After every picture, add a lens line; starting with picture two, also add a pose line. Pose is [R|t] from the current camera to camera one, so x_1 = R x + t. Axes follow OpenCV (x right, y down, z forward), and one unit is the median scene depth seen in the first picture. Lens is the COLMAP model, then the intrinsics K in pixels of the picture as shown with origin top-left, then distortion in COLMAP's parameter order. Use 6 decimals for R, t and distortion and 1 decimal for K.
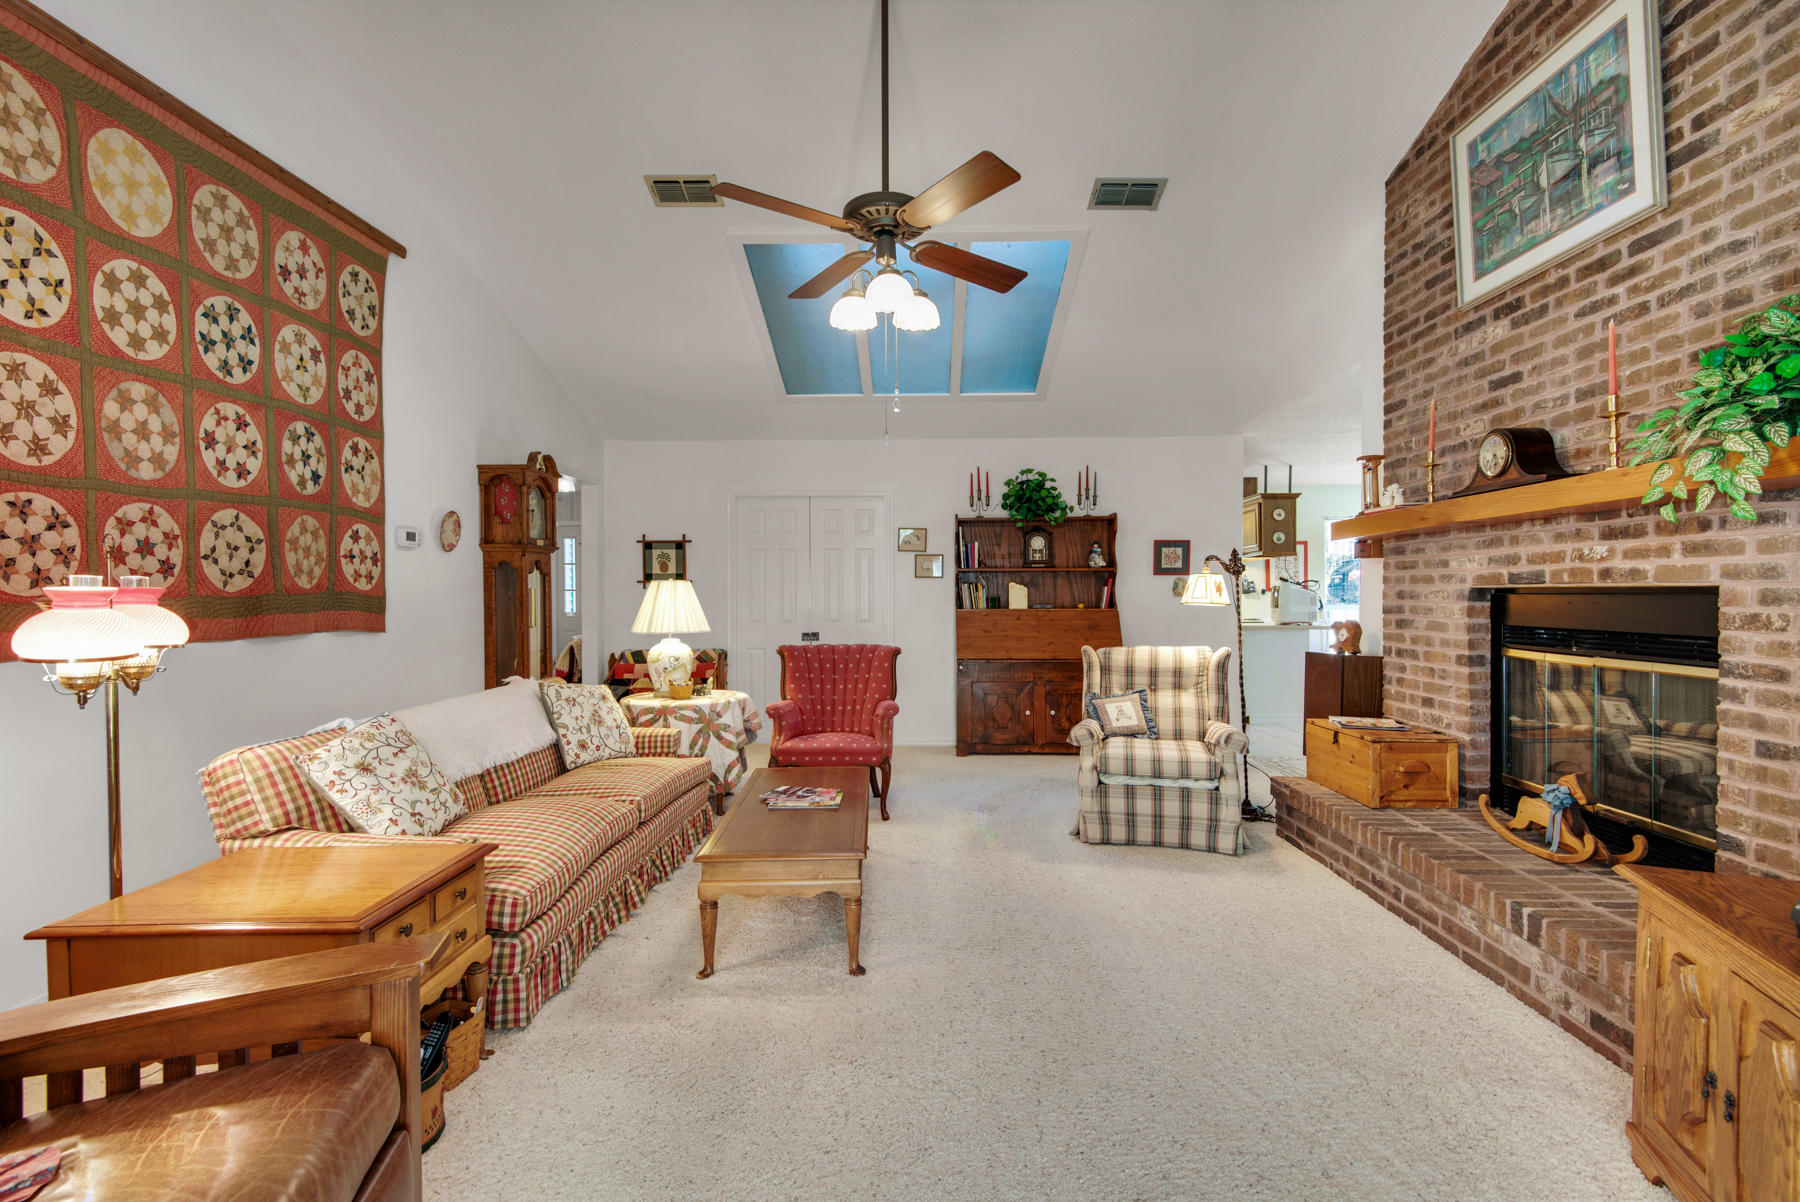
lens RADIAL K [[808.7, 0, 904.1], [0, 808.7, 599.6], [0, 0, 1]] dist [0.025419, -0.015345]
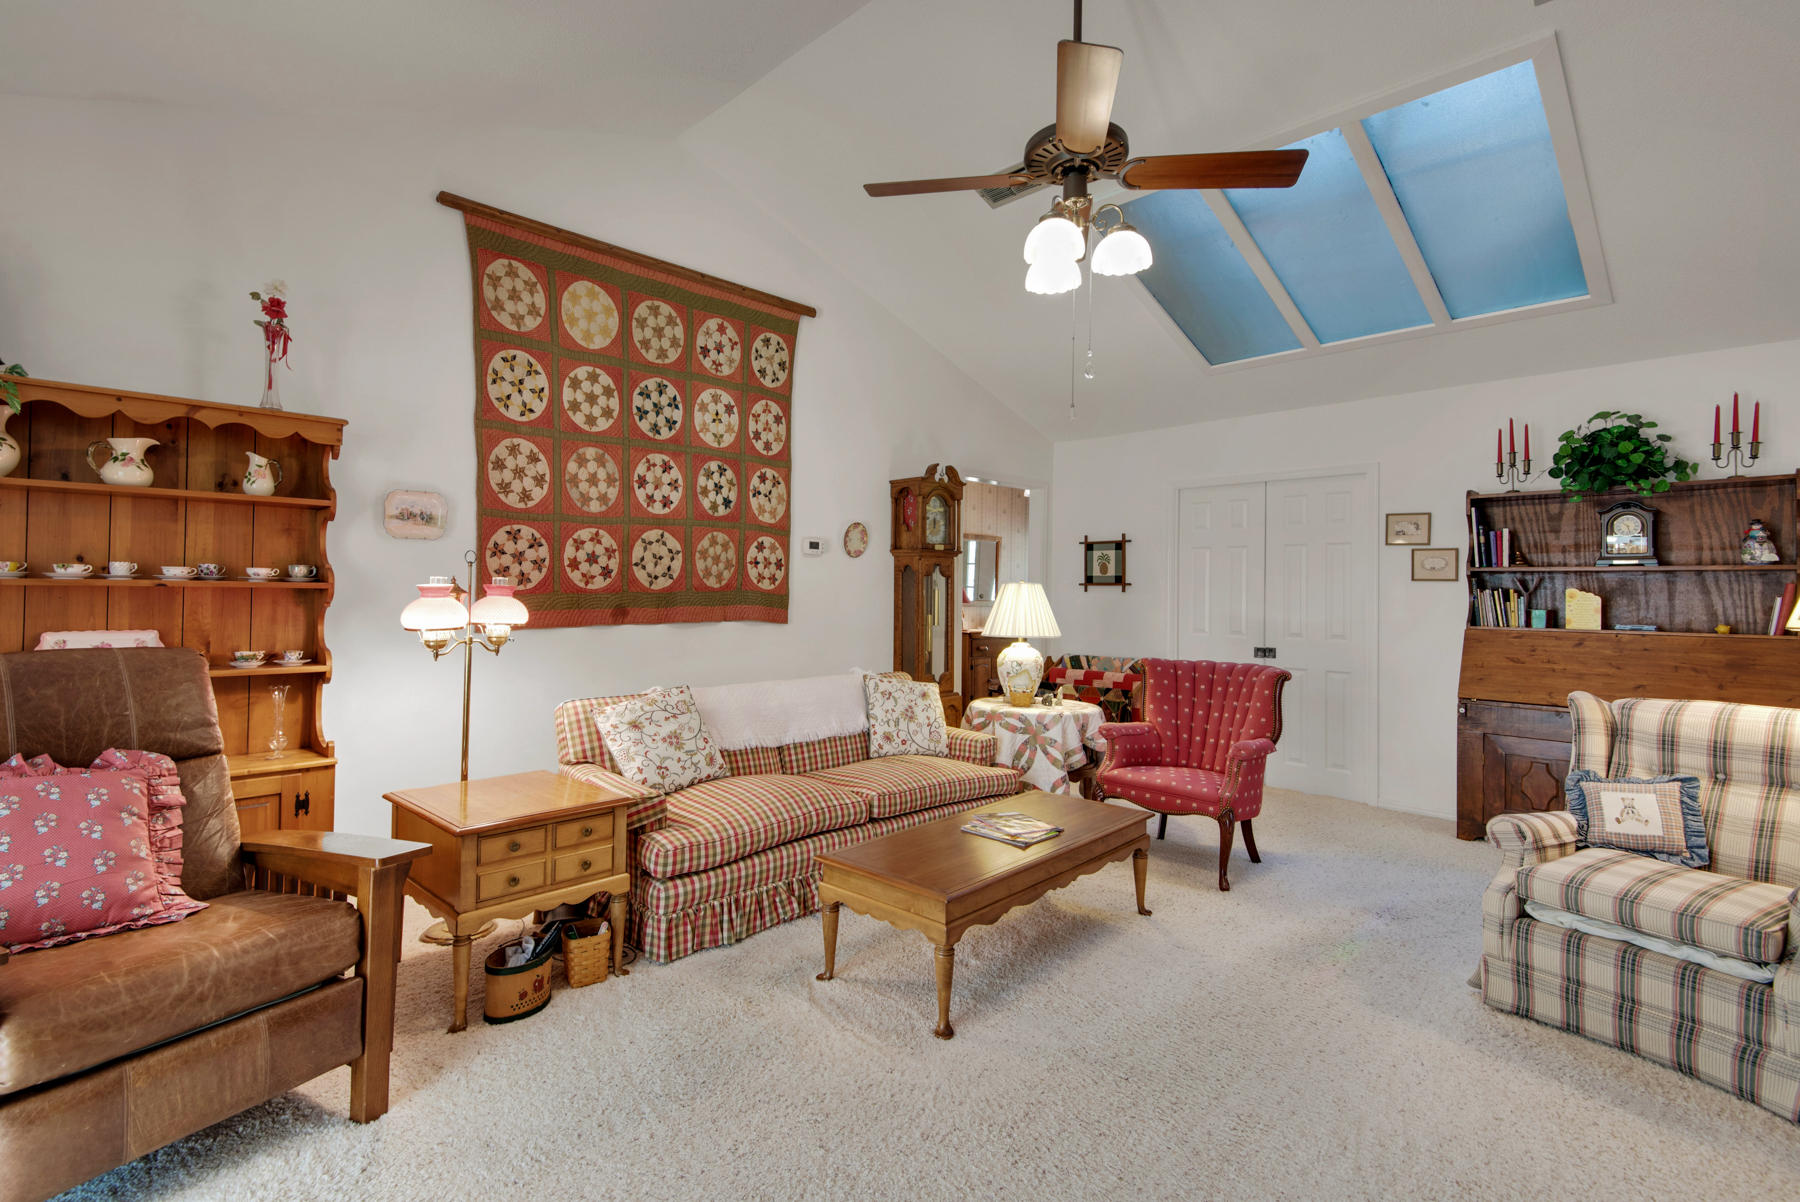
lens RADIAL K [[836.8, 0, 888.2], [0, 836.8, 579.0], [0, 0, 1]] dist [0.030135, -0.022500]
pose [[0.712703, 0.000216, -0.701466, 0.445209], [-0.021394, 0.999541, -0.021429, -0.004837], [0.701140, 0.030280, 0.712381, 0.256581]]
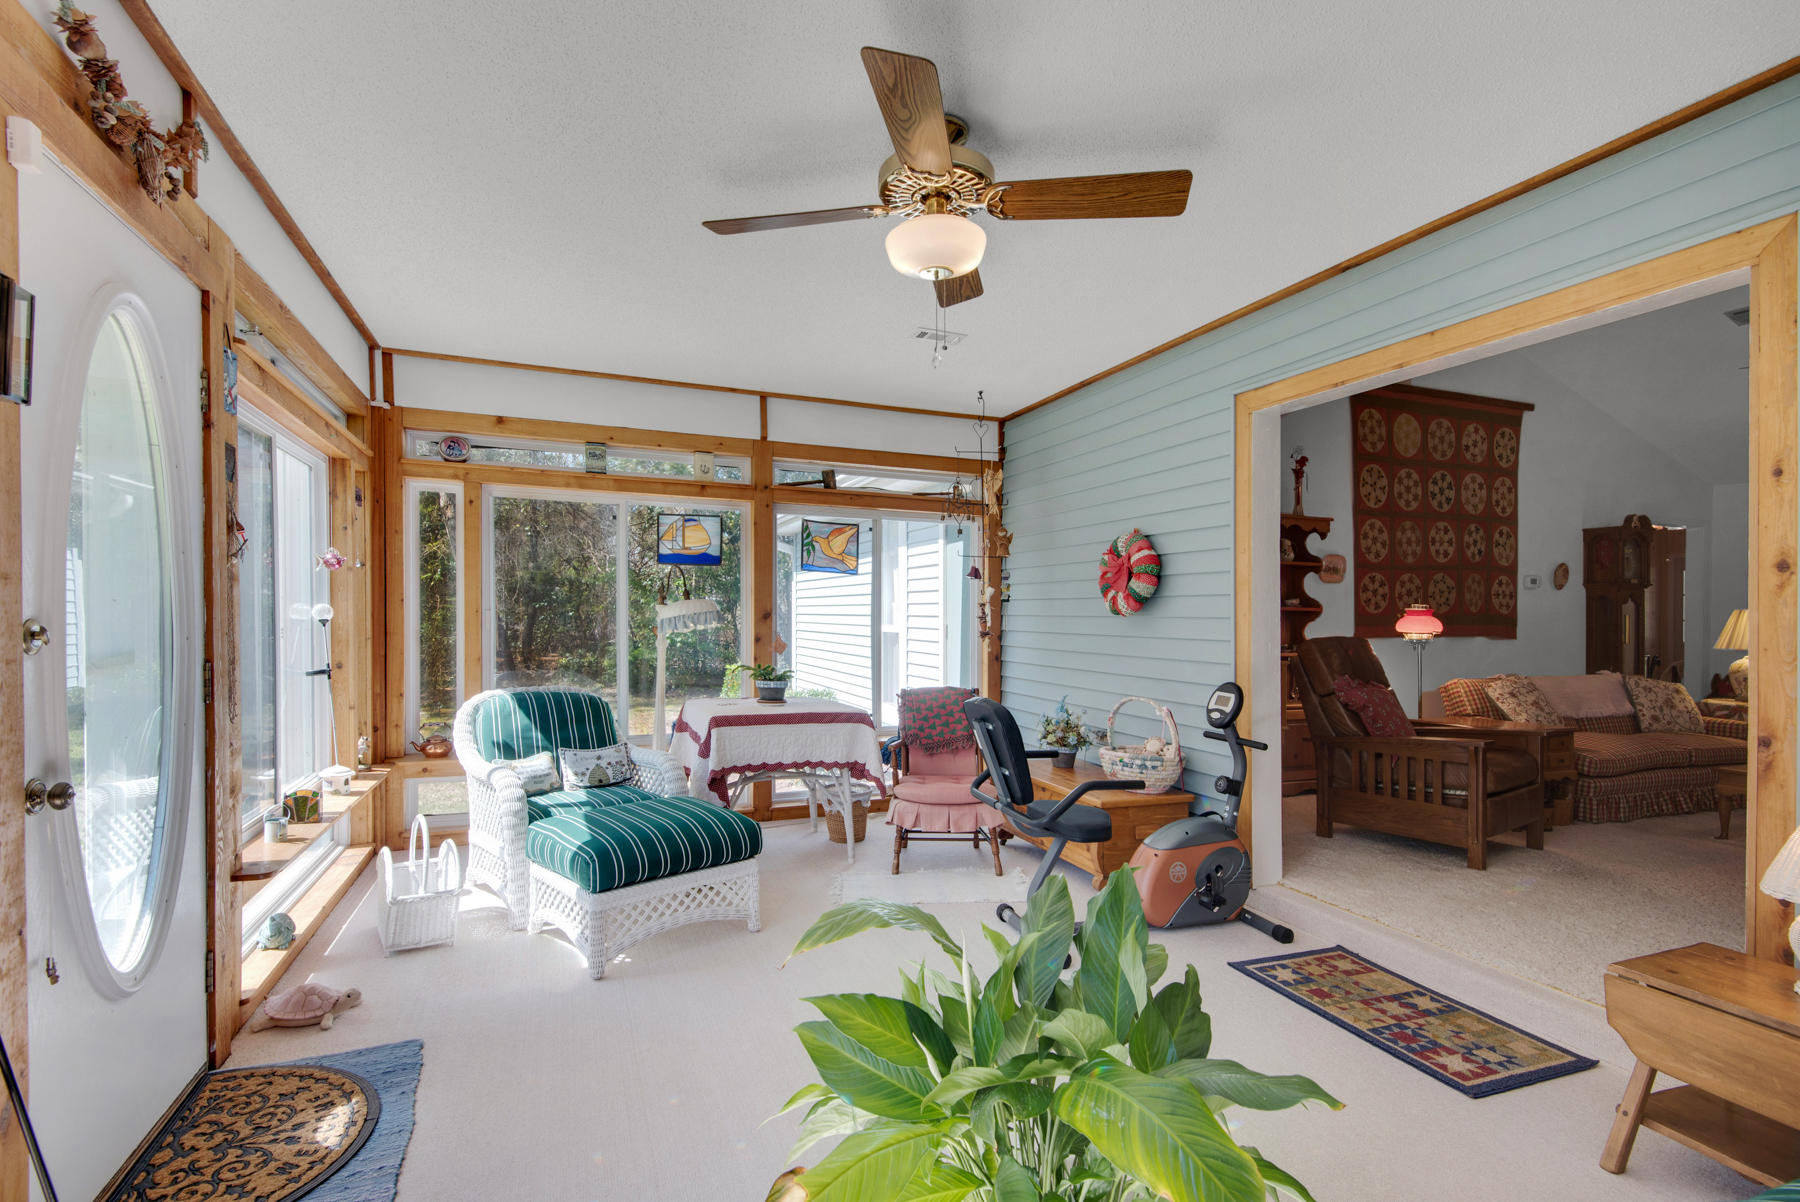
lens RADIAL K [[841.7, 0, 857.9], [0, 841.7, 610.6], [0, 0, 1]] dist [0.020038, -0.023867]
pose [[0.356626, -0.001136, -0.934246, 0.620961], [-0.027619, 0.999549, -0.011758, 0.047604], [0.933839, 0.029996, 0.356434, -1.094136]]
